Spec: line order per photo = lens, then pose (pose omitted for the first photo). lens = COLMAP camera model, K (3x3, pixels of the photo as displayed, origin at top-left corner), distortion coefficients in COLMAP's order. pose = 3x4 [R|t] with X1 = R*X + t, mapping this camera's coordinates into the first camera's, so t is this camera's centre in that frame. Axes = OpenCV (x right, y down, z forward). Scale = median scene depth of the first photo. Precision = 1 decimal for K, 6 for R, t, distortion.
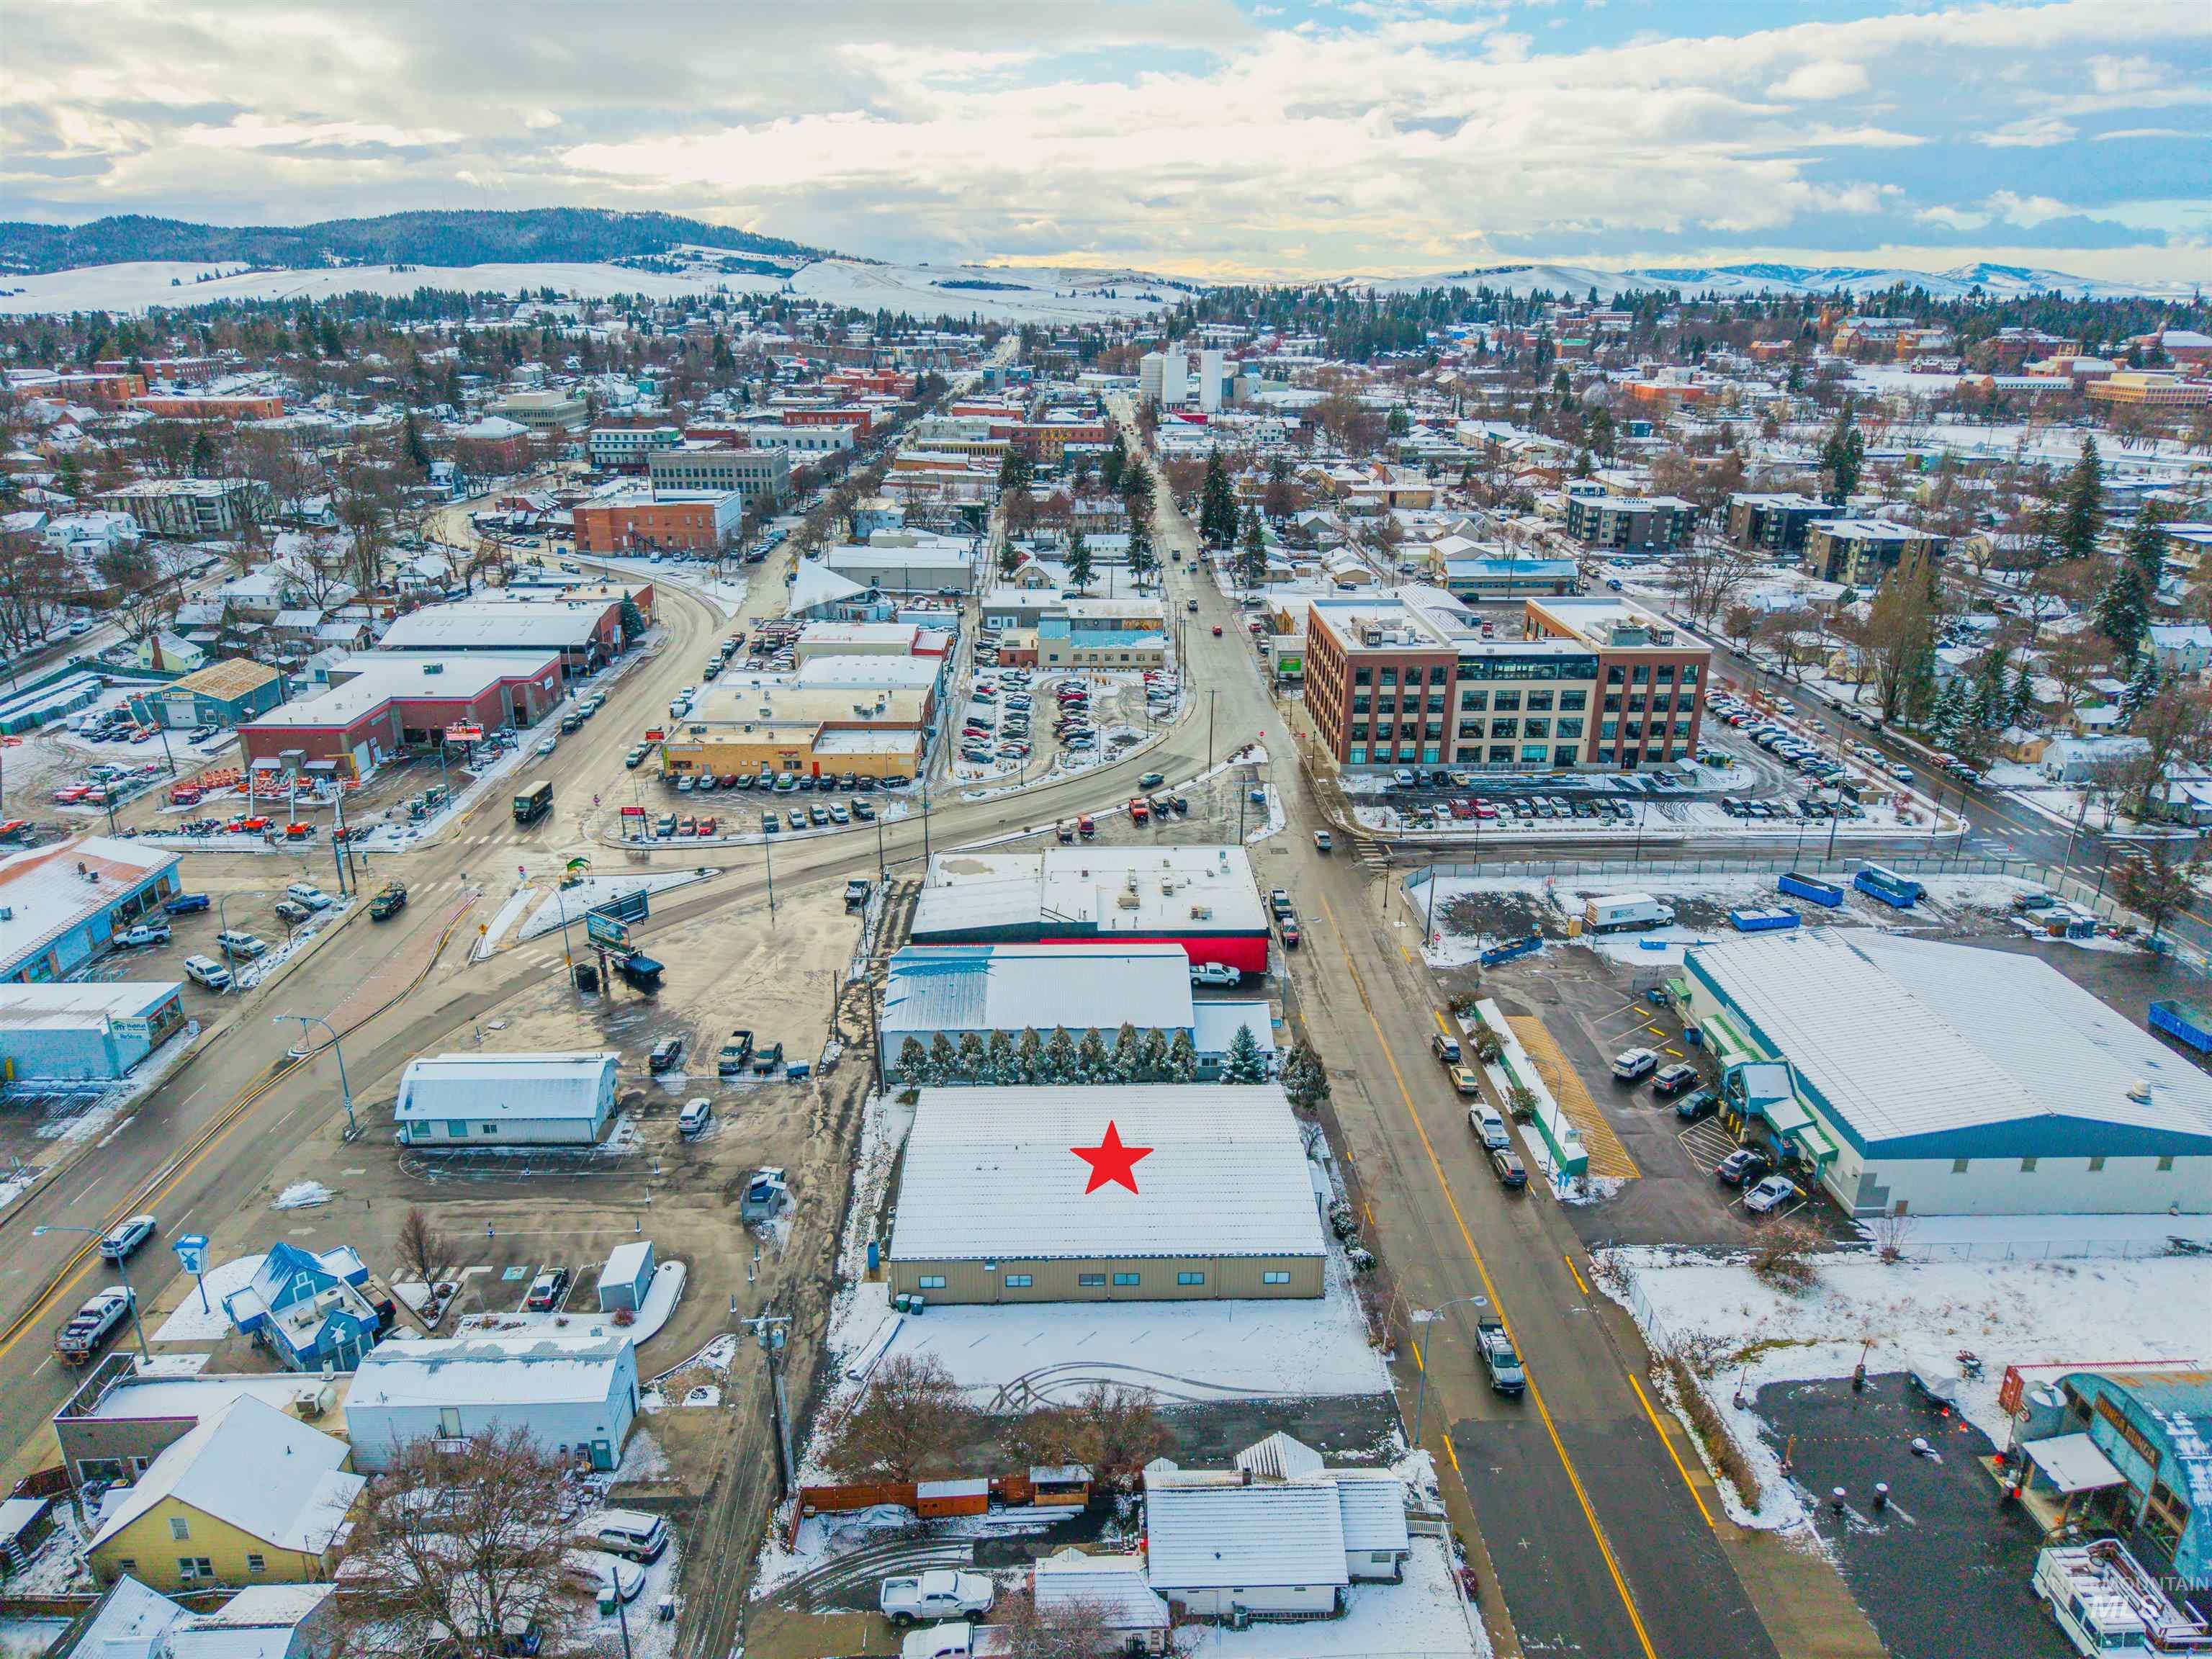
lens RADIAL K [[1494.8, 0, 1106.0], [0, 1494.8, 829.5], [0, 0, 1]] dist [0.061567, -0.084423]
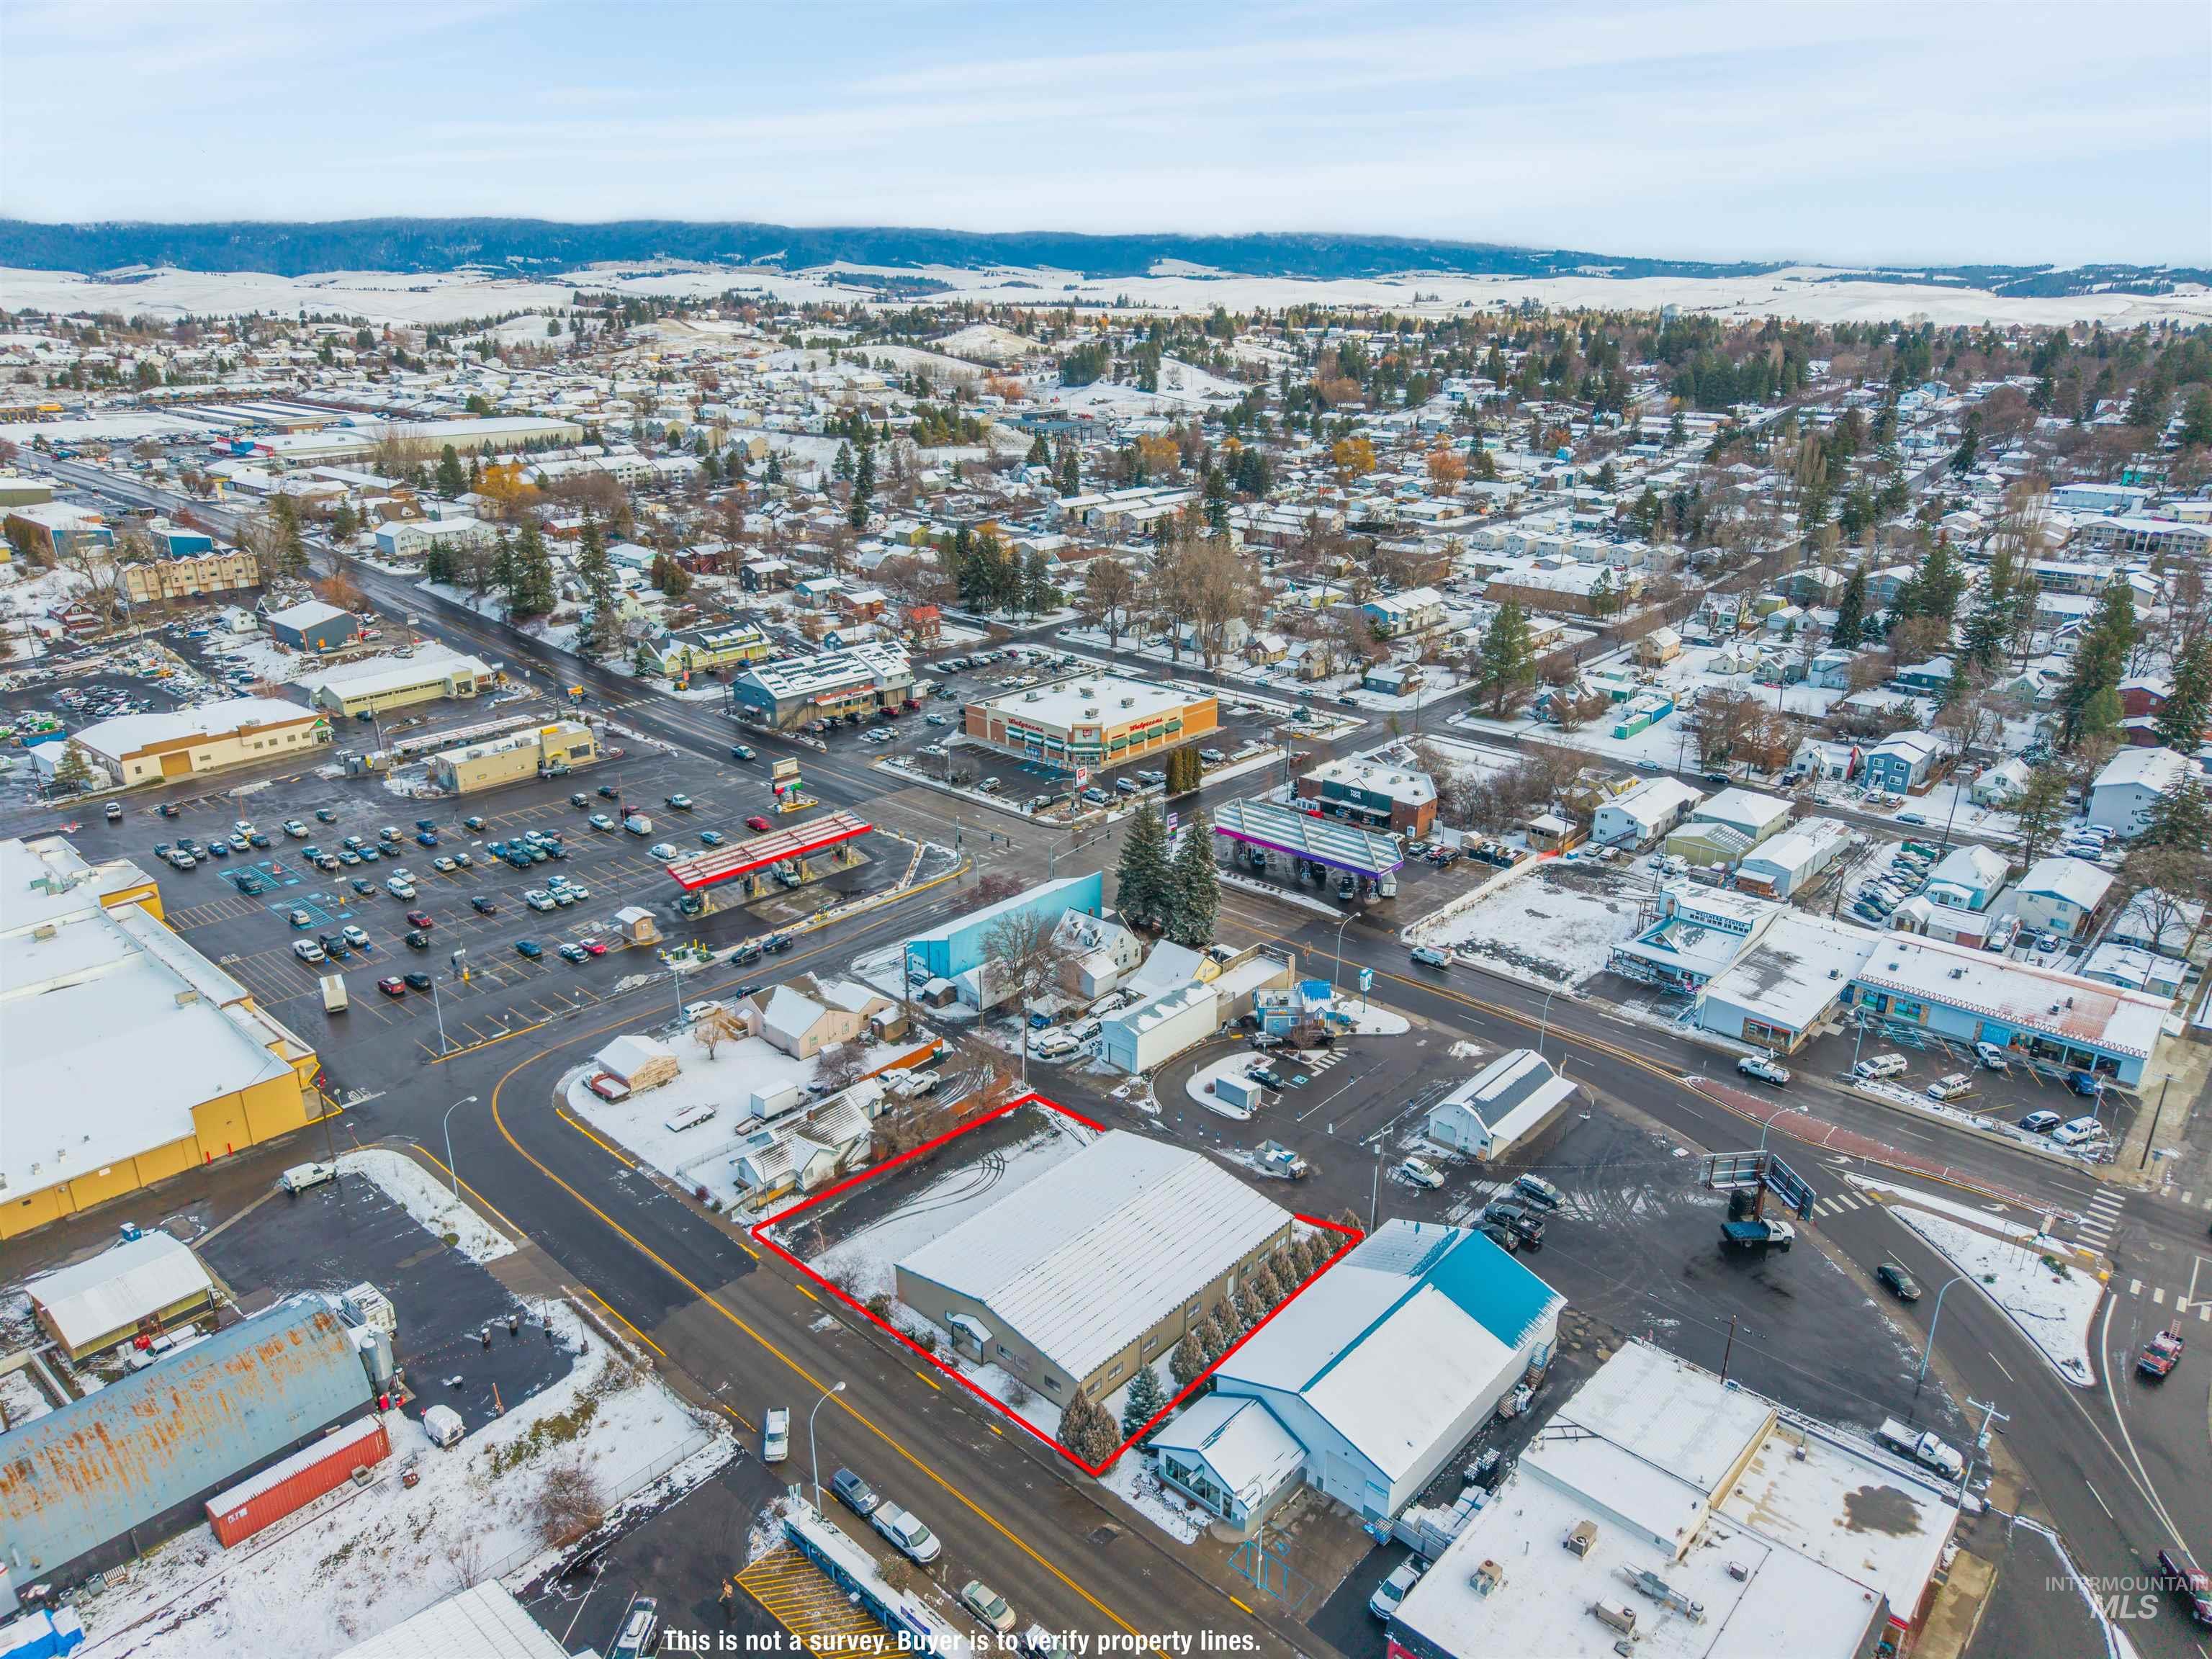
lens RADIAL K [[1490.4, 0, 1106.0], [0, 1490.4, 829.5], [0, 0, 1]] dist [0.074912, -0.110550]
pose [[-0.688798, 0.250049, -0.680465, 0.689114], [-0.251880, 0.797612, 0.548061, -0.666777], [0.679789, 0.548899, -0.486412, 1.309310]]
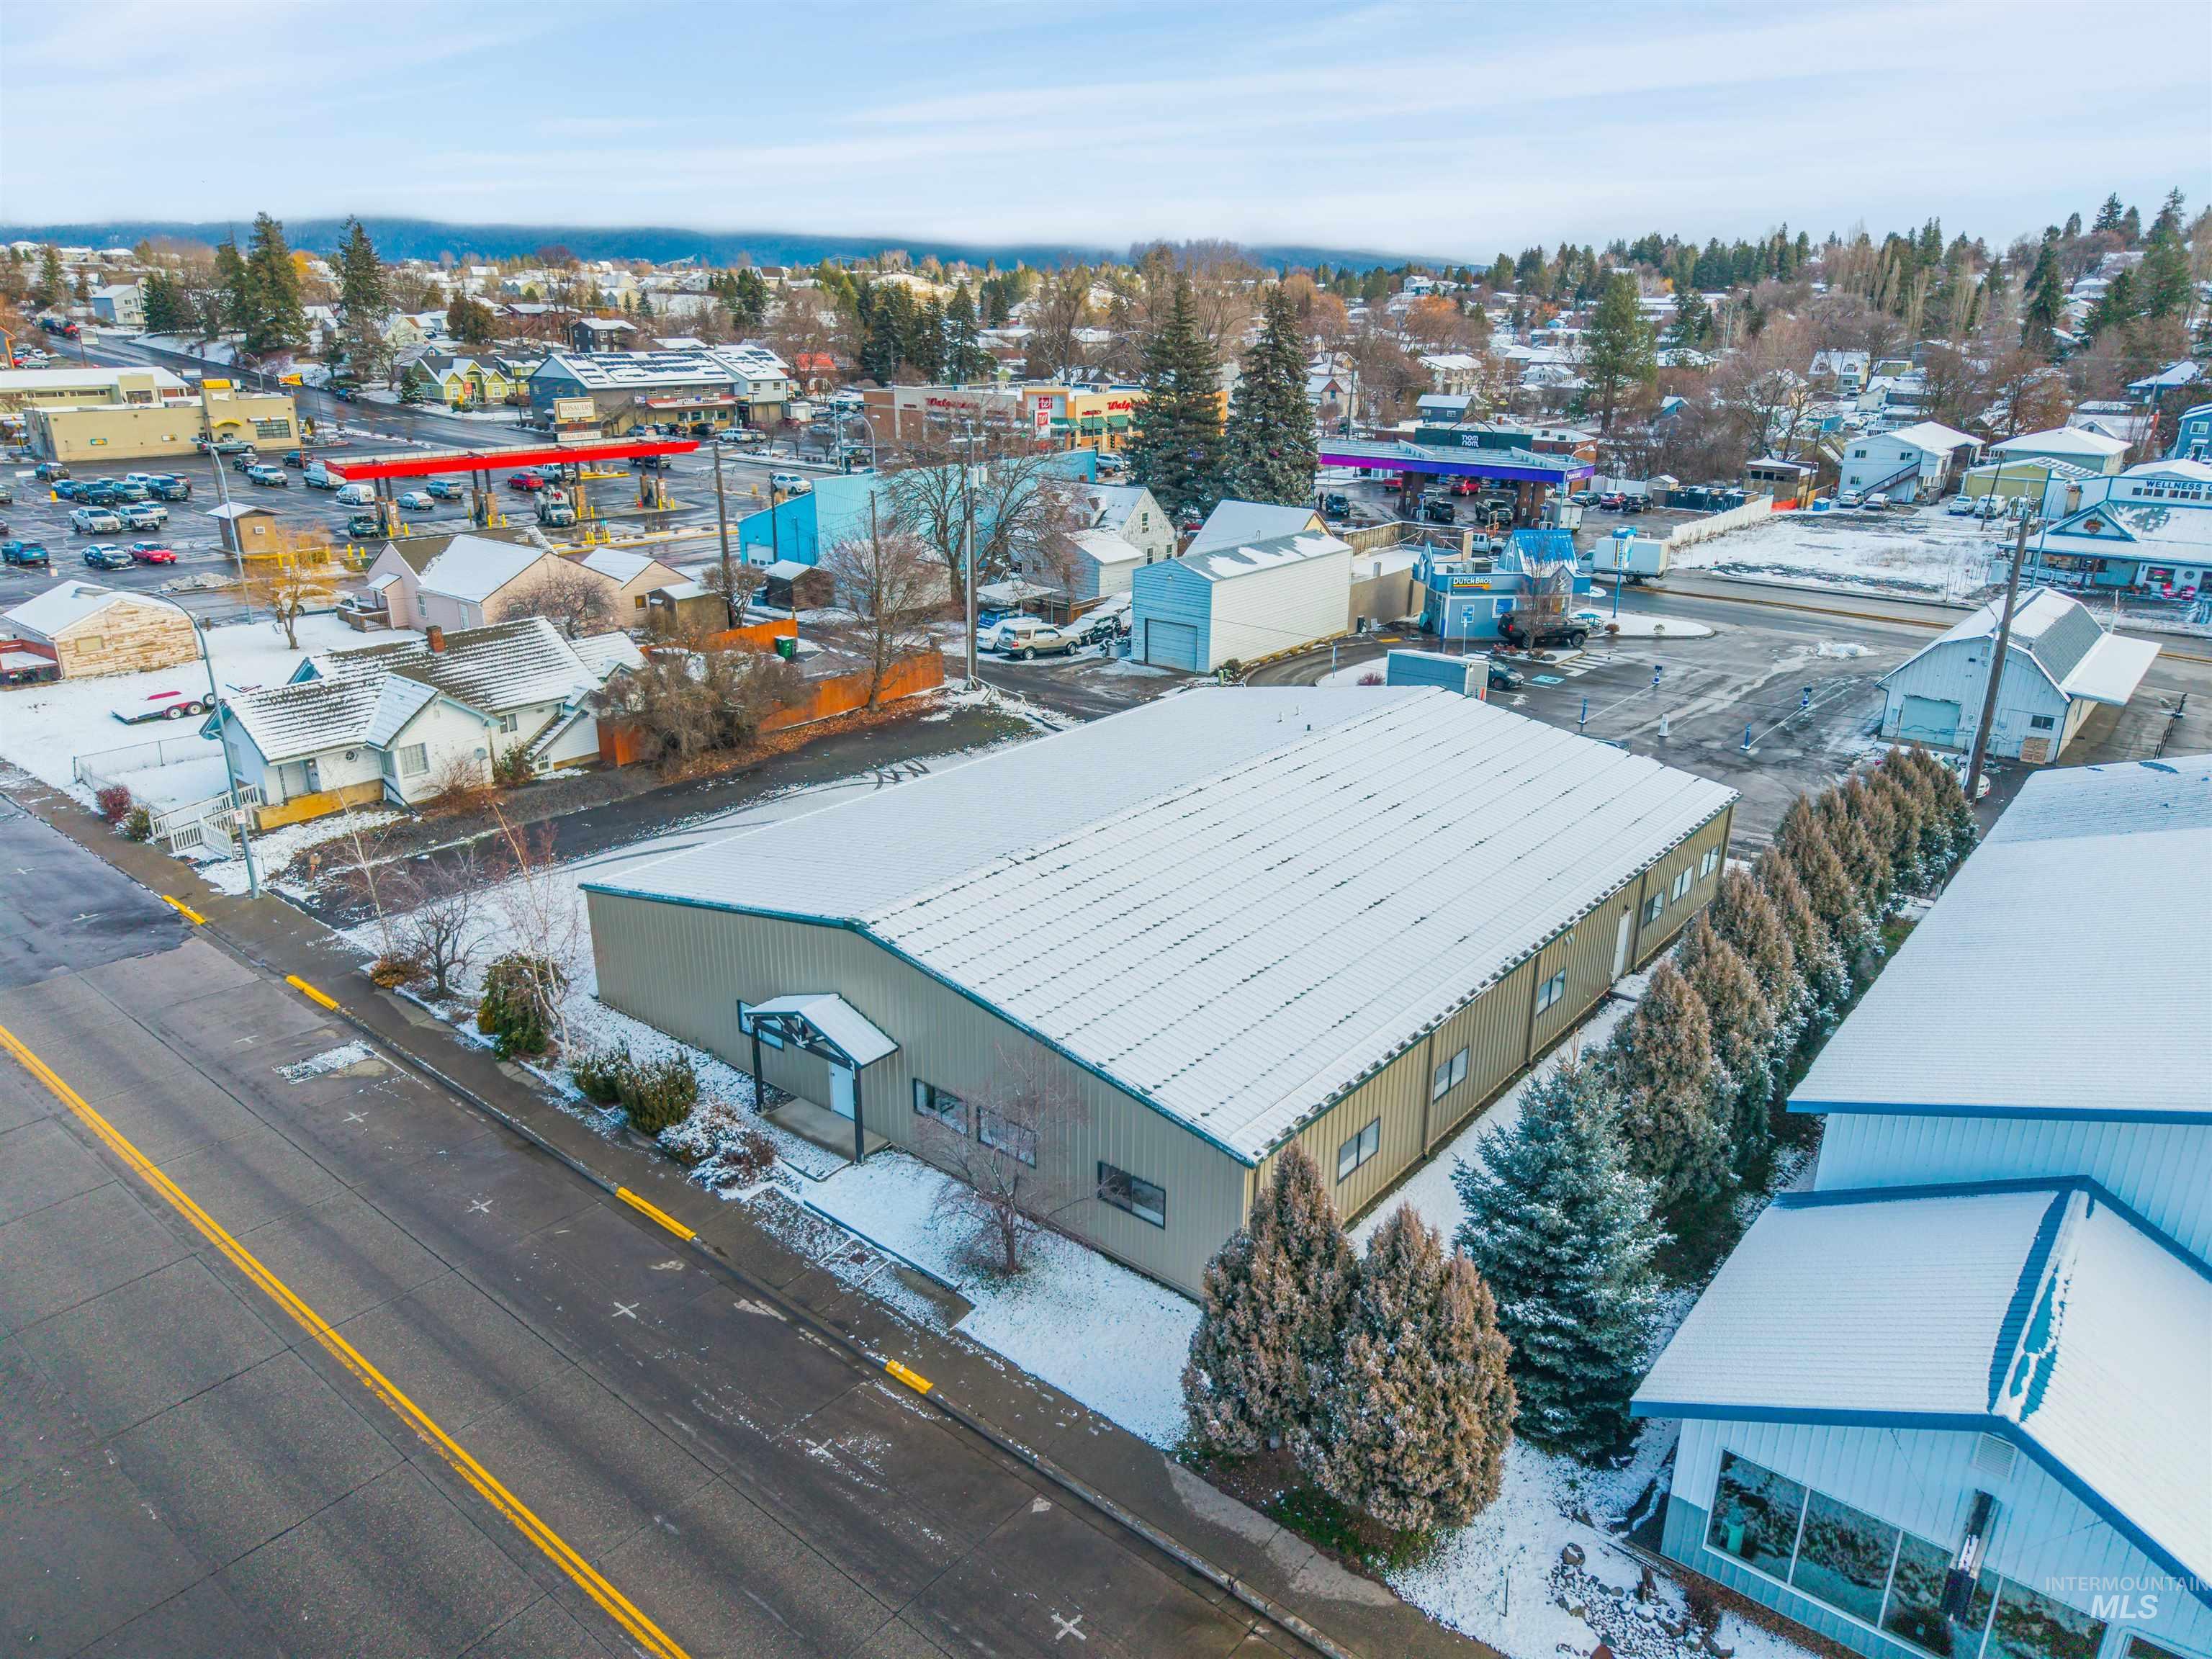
lens RADIAL K [[1487.2, 0, 1106.0], [0, 1487.2, 829.5], [0, 0, 1]] dist [0.005582, 0.000560]
pose [[-0.648204, 0.245289, -0.720877, 0.288939], [-0.270875, 0.810495, 0.519350, 0.015011], [0.711658, 0.531913, -0.458924, 1.077335]]
